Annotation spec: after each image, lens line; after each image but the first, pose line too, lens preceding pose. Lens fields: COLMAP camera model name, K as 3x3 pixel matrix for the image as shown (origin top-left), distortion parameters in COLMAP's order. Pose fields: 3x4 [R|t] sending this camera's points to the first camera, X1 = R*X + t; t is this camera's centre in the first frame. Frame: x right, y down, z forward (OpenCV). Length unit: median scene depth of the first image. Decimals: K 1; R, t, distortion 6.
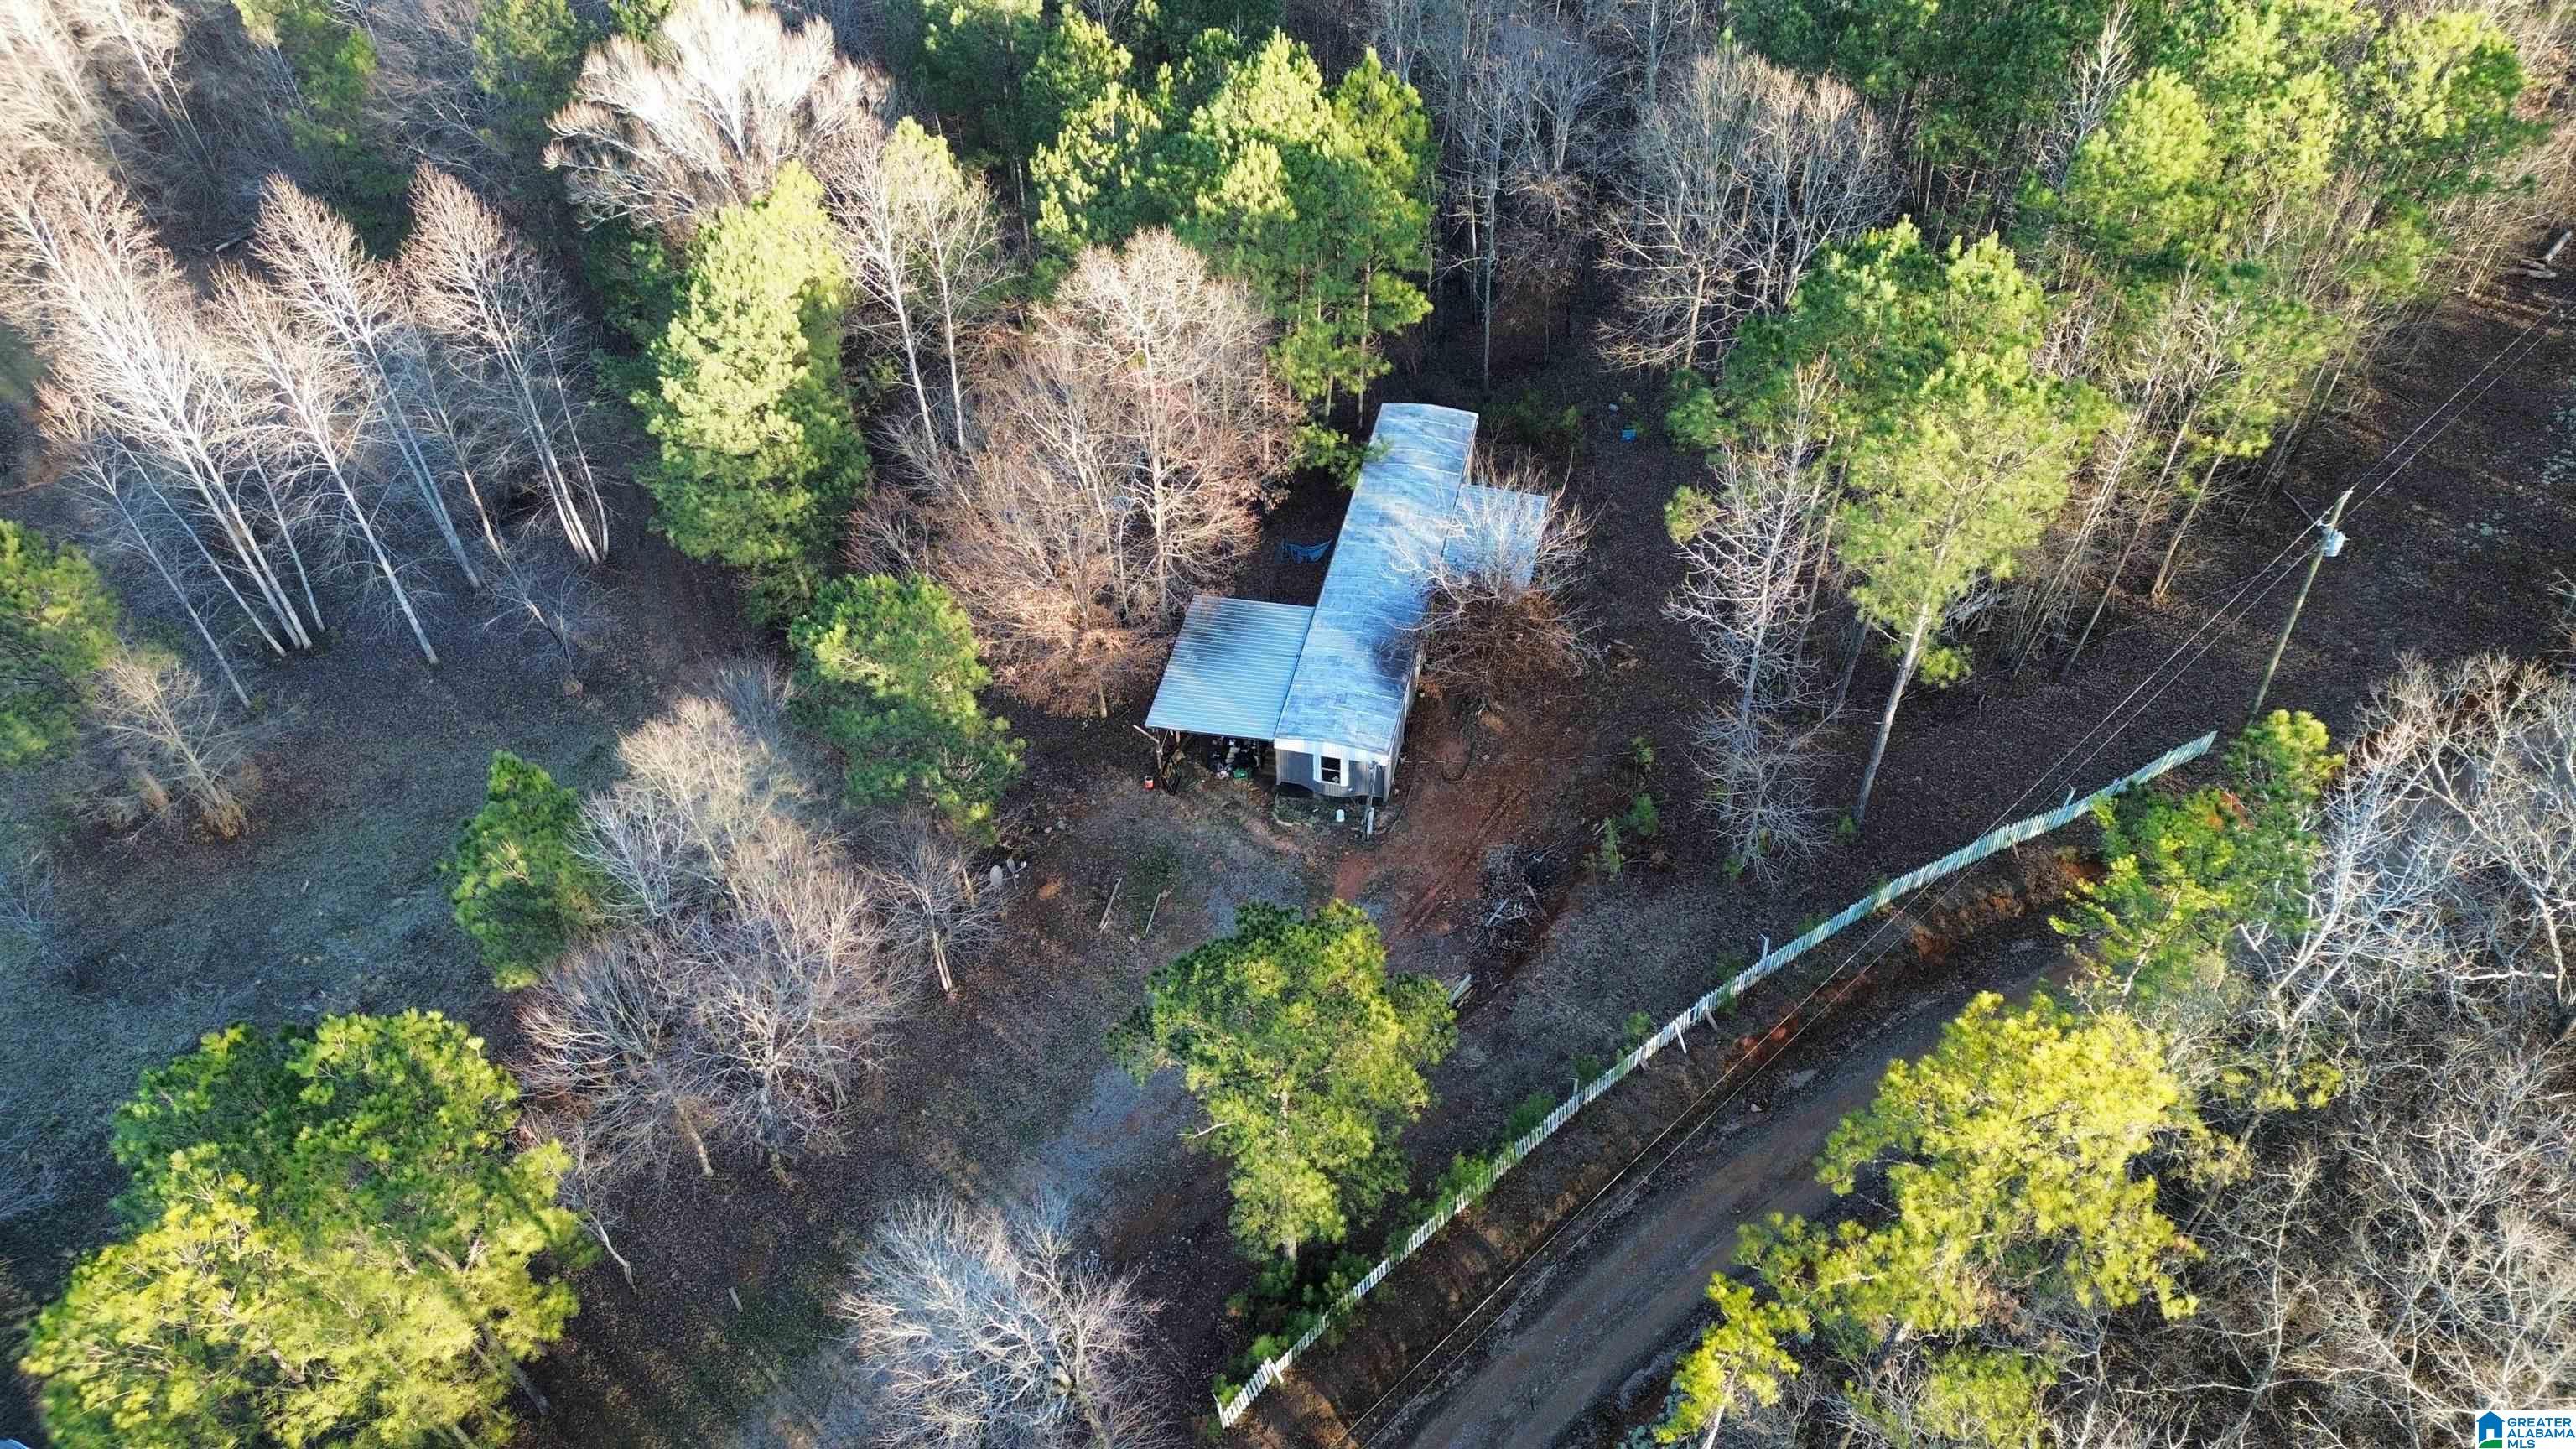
lens RADIAL K [[1798.1, 0, 1295.6], [0, 1798.1, 725.2], [0, 0, 1]] dist [0.096641, -0.093186]
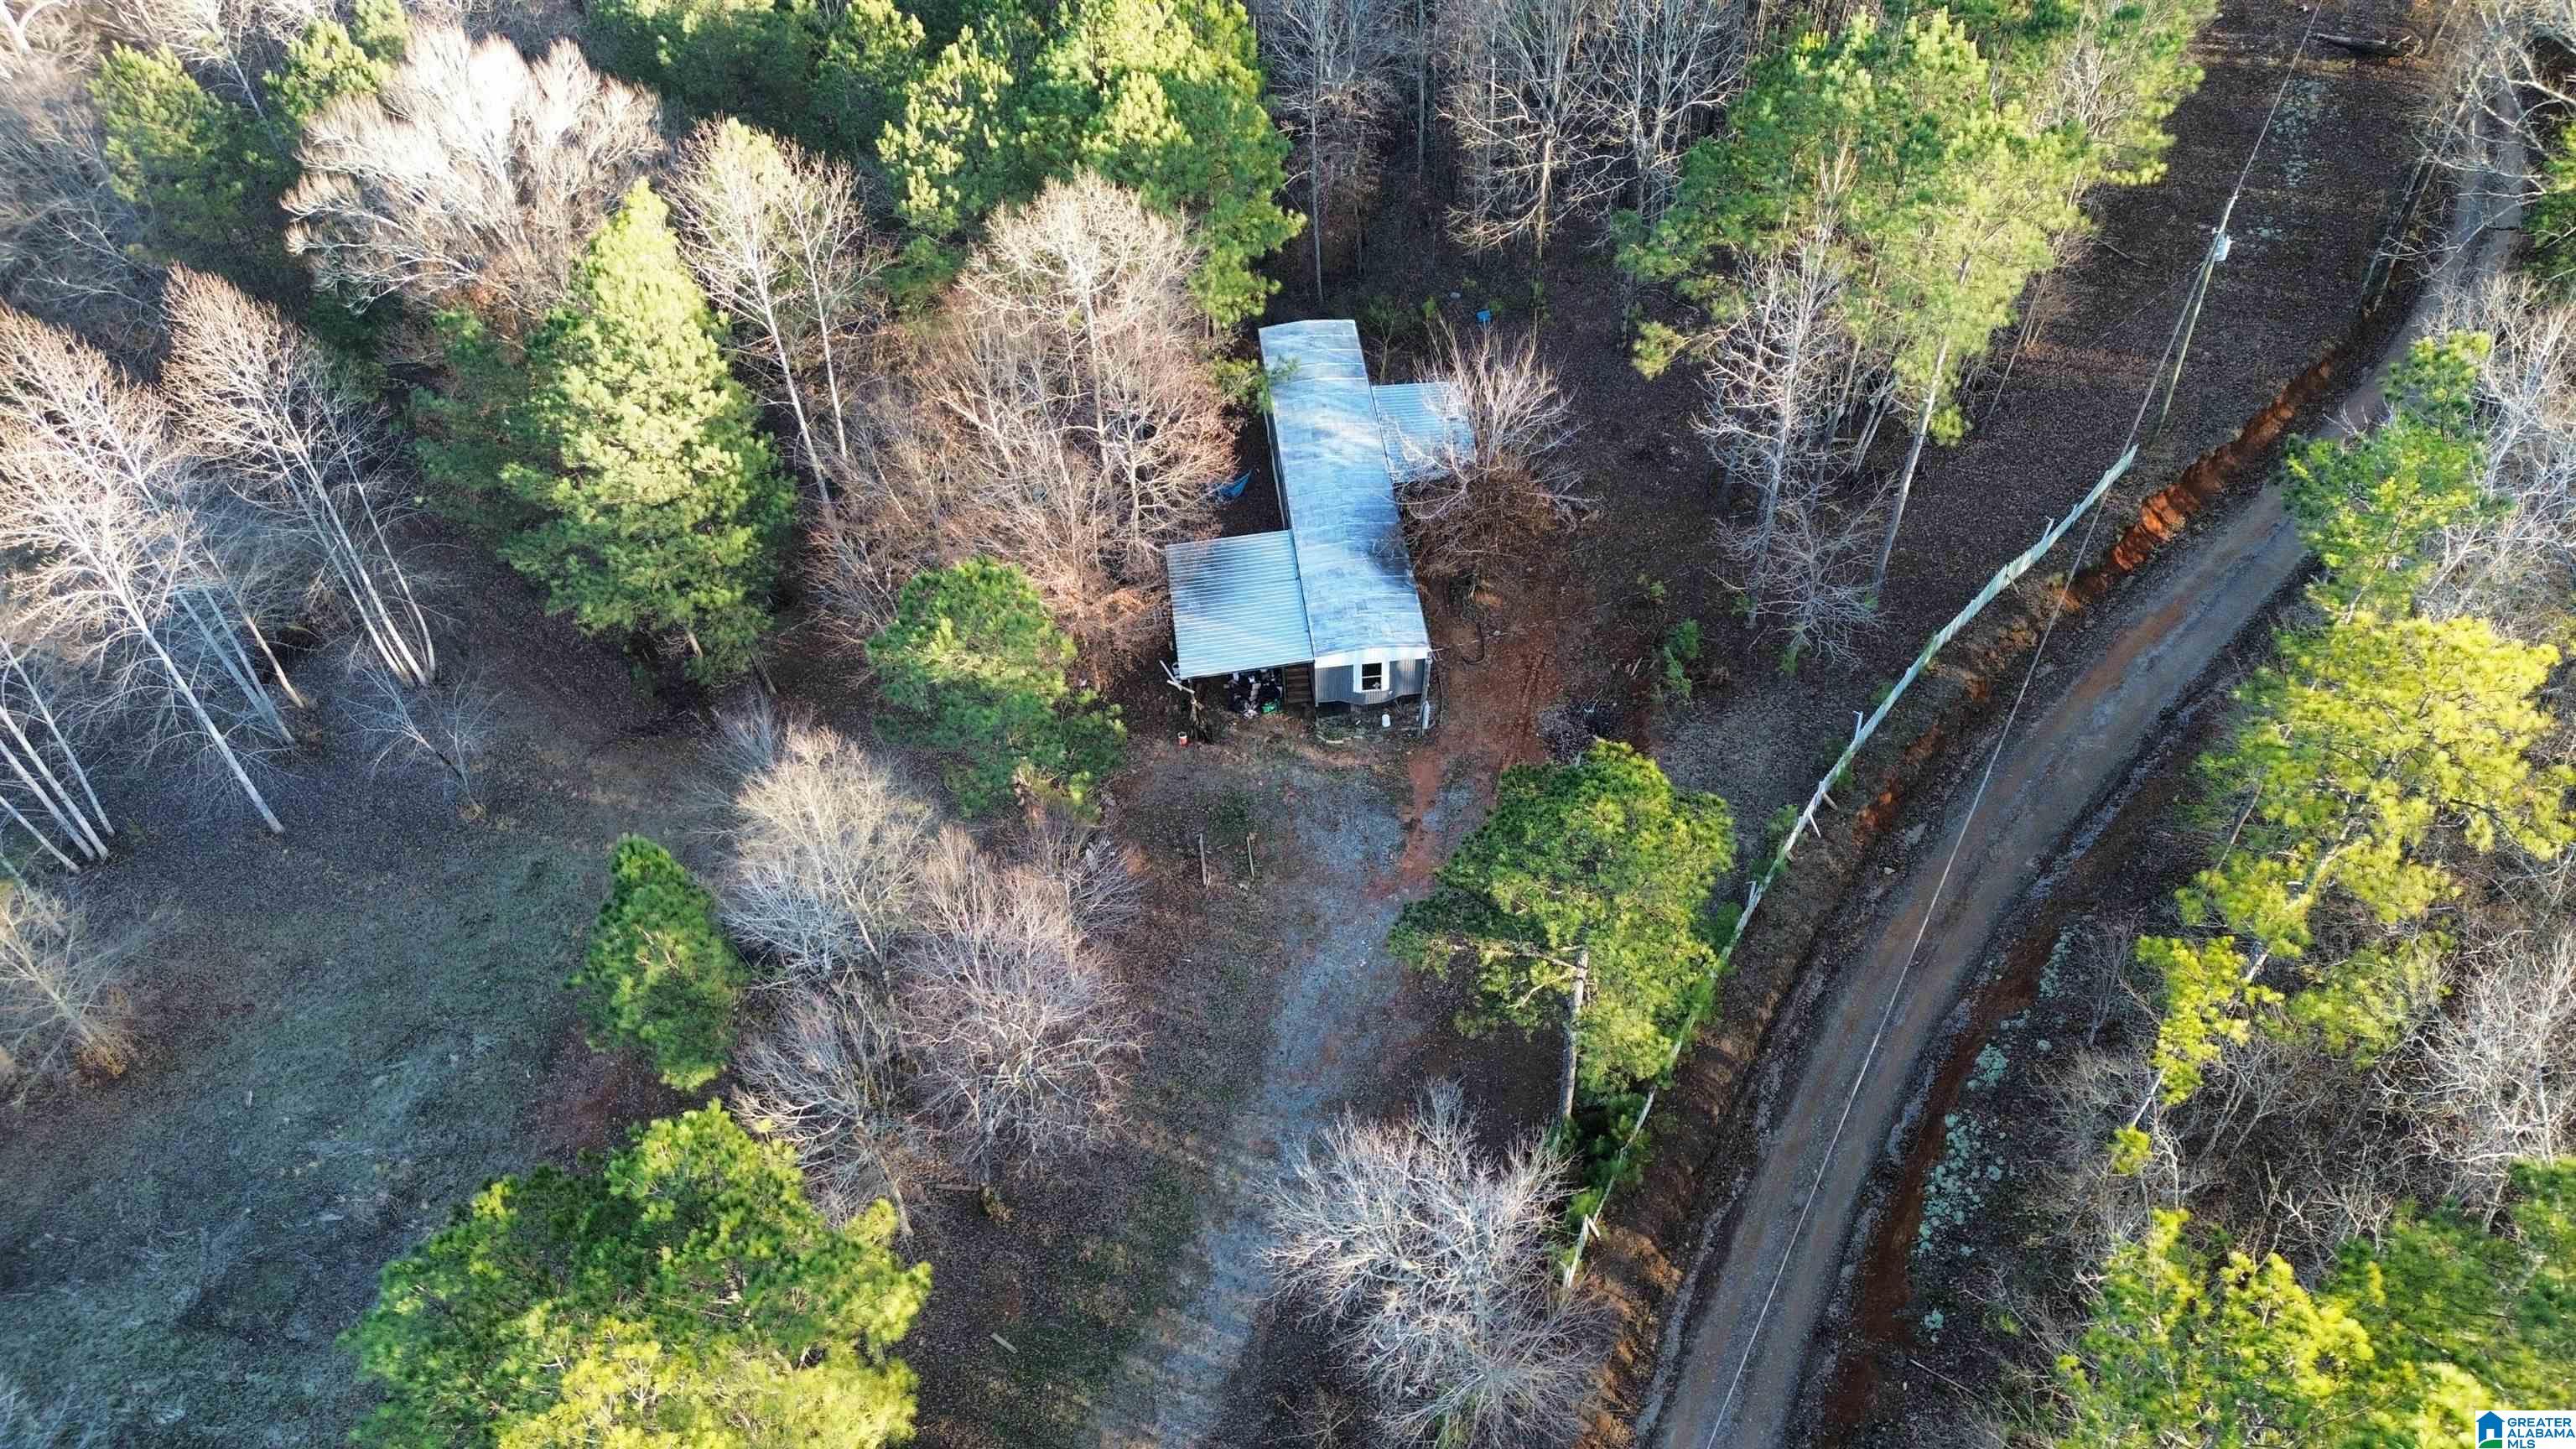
lens RADIAL K [[1798.1, 0, 1295.6], [0, 1798.1, 725.2], [0, 0, 1]] dist [0.096641, -0.093186]
pose [[0.944630, -0.241726, 0.221907, -0.238593], [0.242073, 0.969908, 0.026062, 0.014360], [-0.221530, 0.029099, 0.974719, 0.034618]]
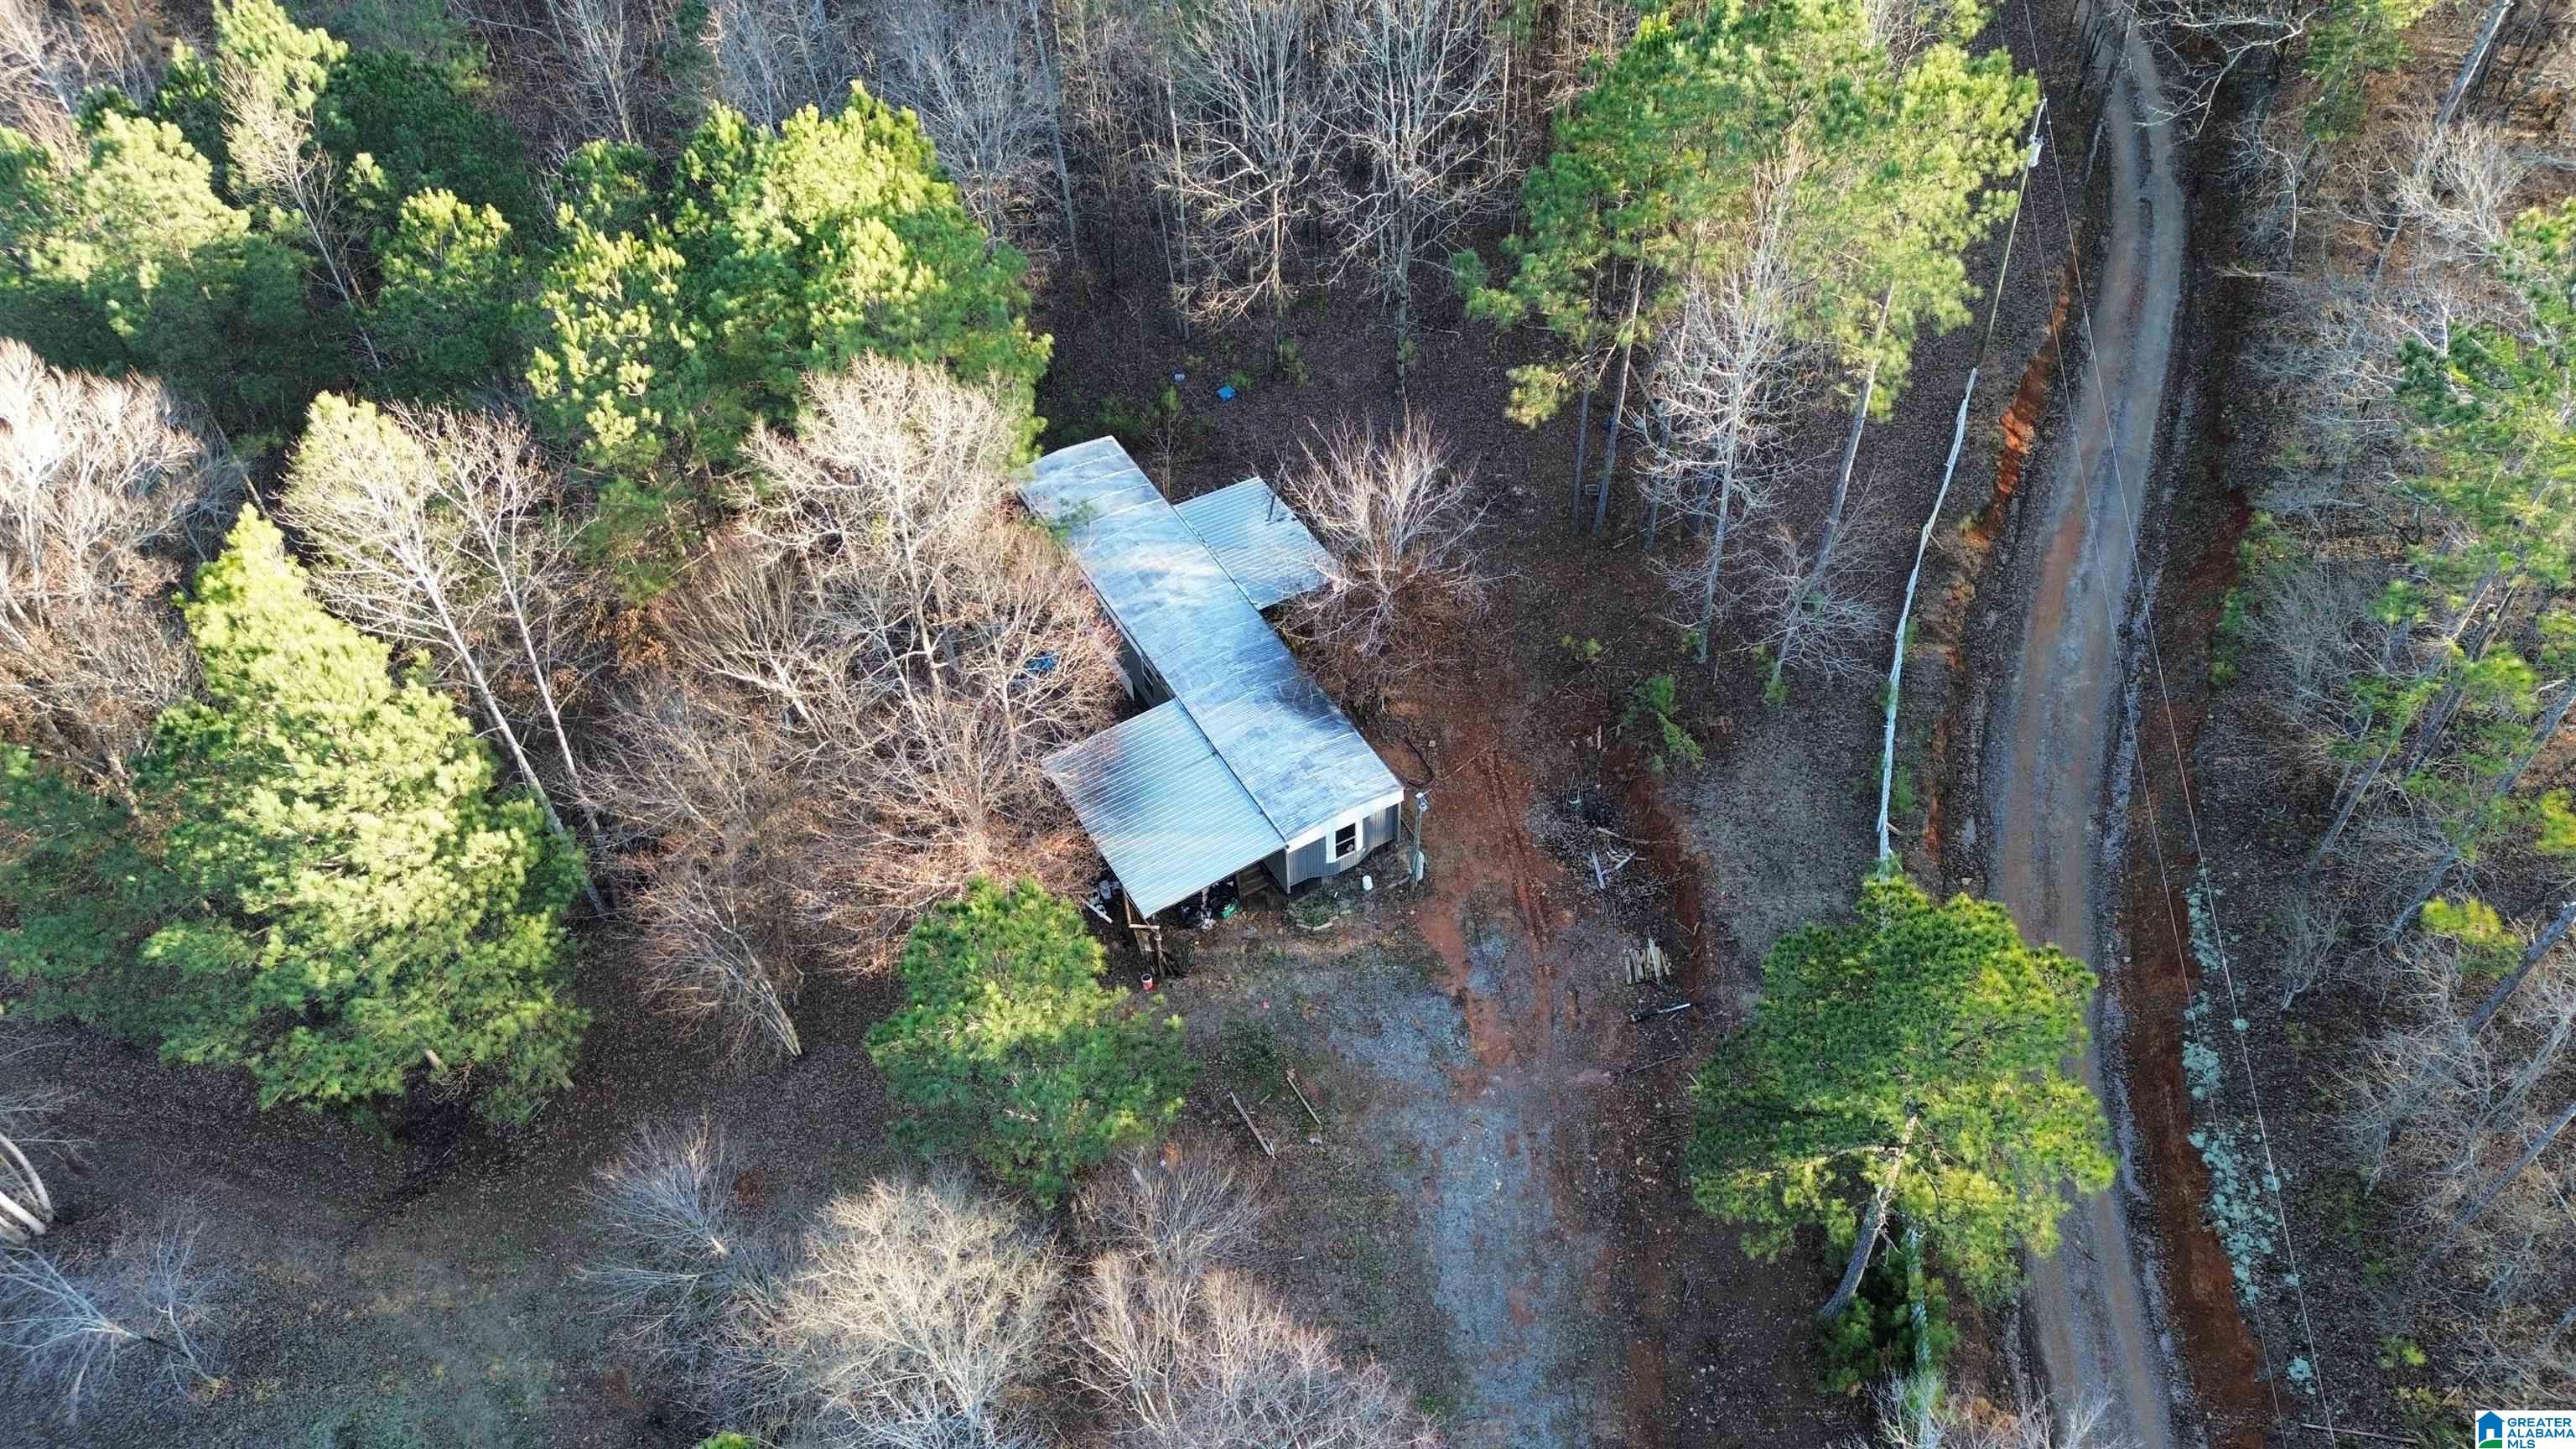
lens RADIAL K [[1798.1, 0, 1295.6], [0, 1798.1, 725.2], [0, 0, 1]] dist [0.096641, -0.093186]
pose [[0.736071, -0.497906, 0.458572, -0.346929], [0.499621, 0.856701, 0.128224, -0.137371], [-0.456703, 0.134730, 0.879358, 0.243112]]
